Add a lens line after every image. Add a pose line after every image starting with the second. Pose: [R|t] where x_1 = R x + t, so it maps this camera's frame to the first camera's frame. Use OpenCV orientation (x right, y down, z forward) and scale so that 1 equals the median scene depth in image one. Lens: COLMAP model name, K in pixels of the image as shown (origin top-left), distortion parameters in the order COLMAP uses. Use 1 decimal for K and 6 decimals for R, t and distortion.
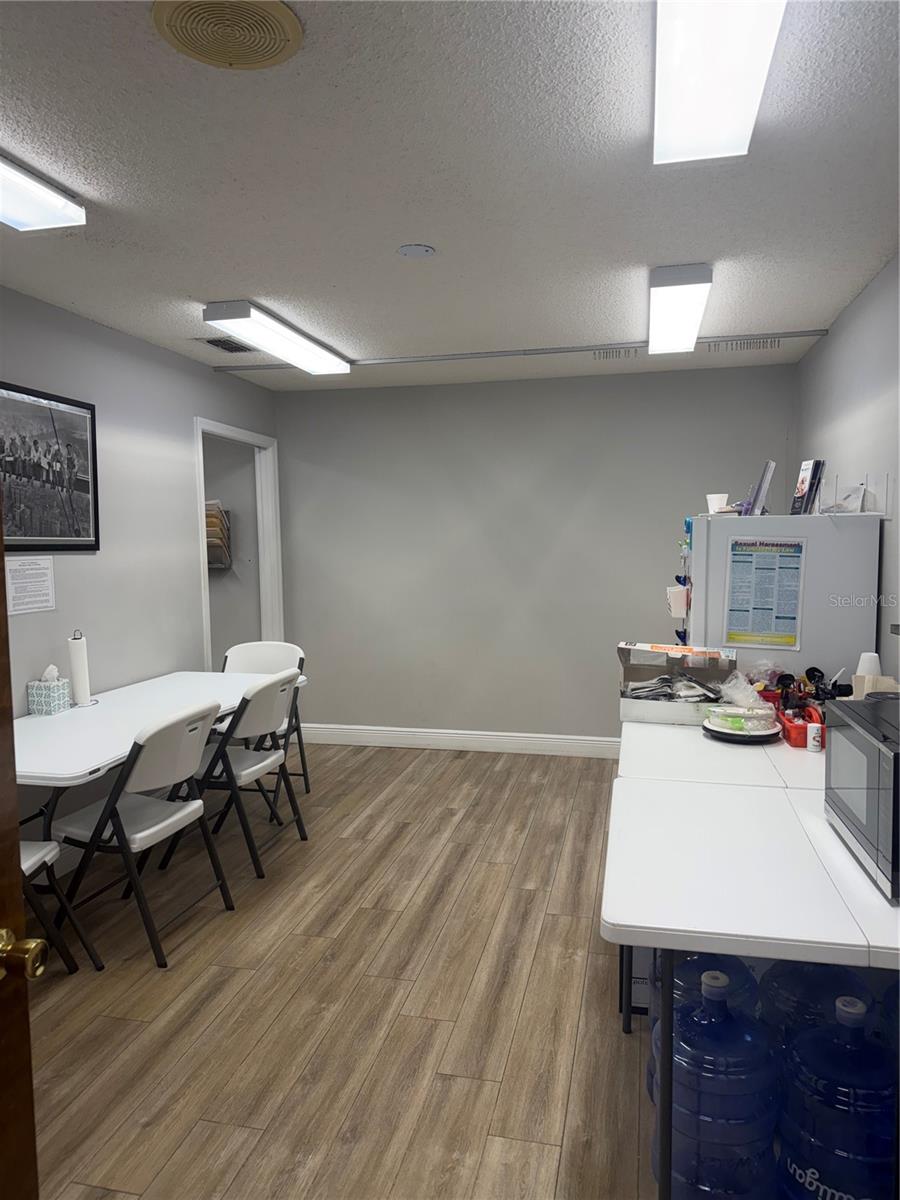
lens RADIAL K [[844.4, 0, 449.6], [0, 844.4, 601.4], [0, 0, 1]] dist [-0.007667, -0.003318]
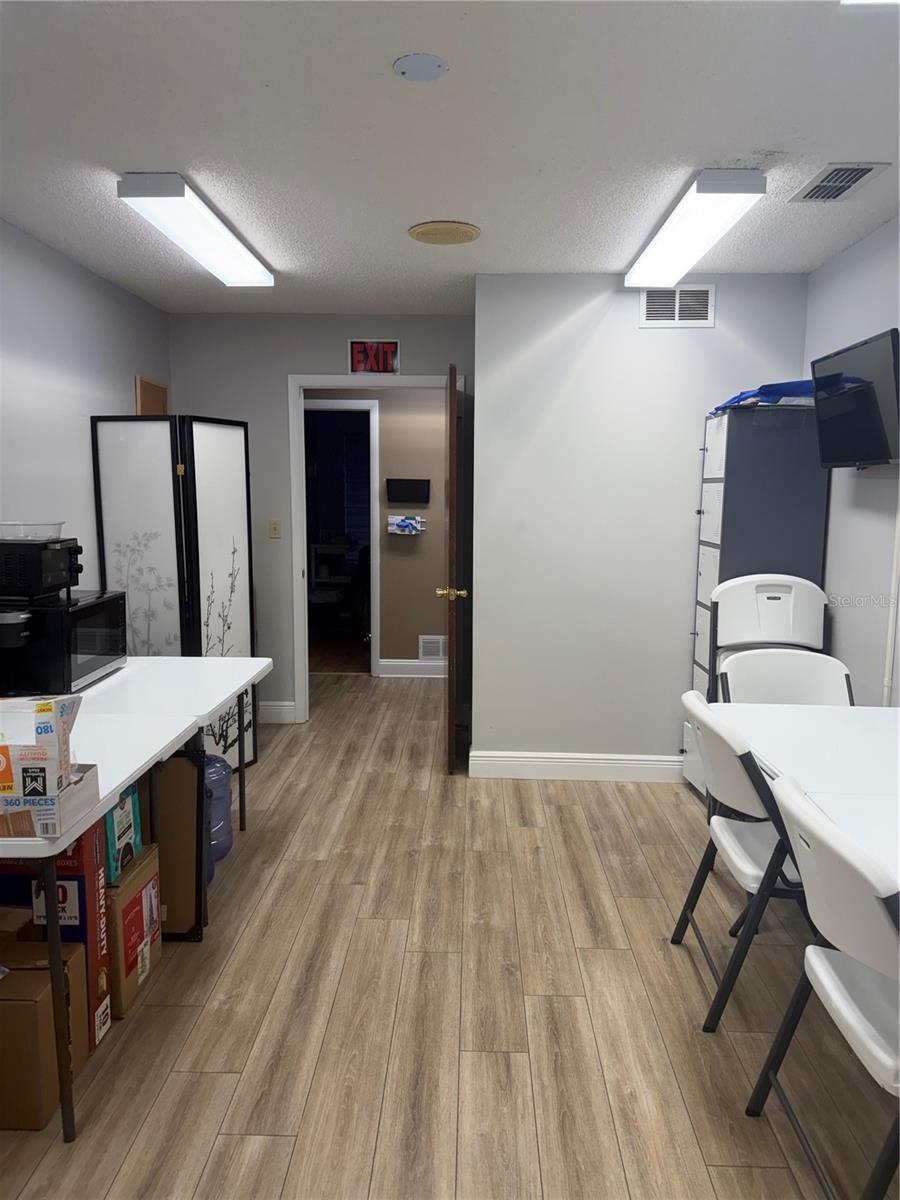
lens RADIAL K [[844.4, 0, 450.0], [0, 844.4, 599.1], [0, 0, 1]] dist [-0.007667, -0.003318]
pose [[-0.980344, 0.026187, -0.195550, 0.086129], [-0.015594, 0.977766, 0.209118, -0.142249], [0.196678, 0.208058, -0.958139, 1.832383]]
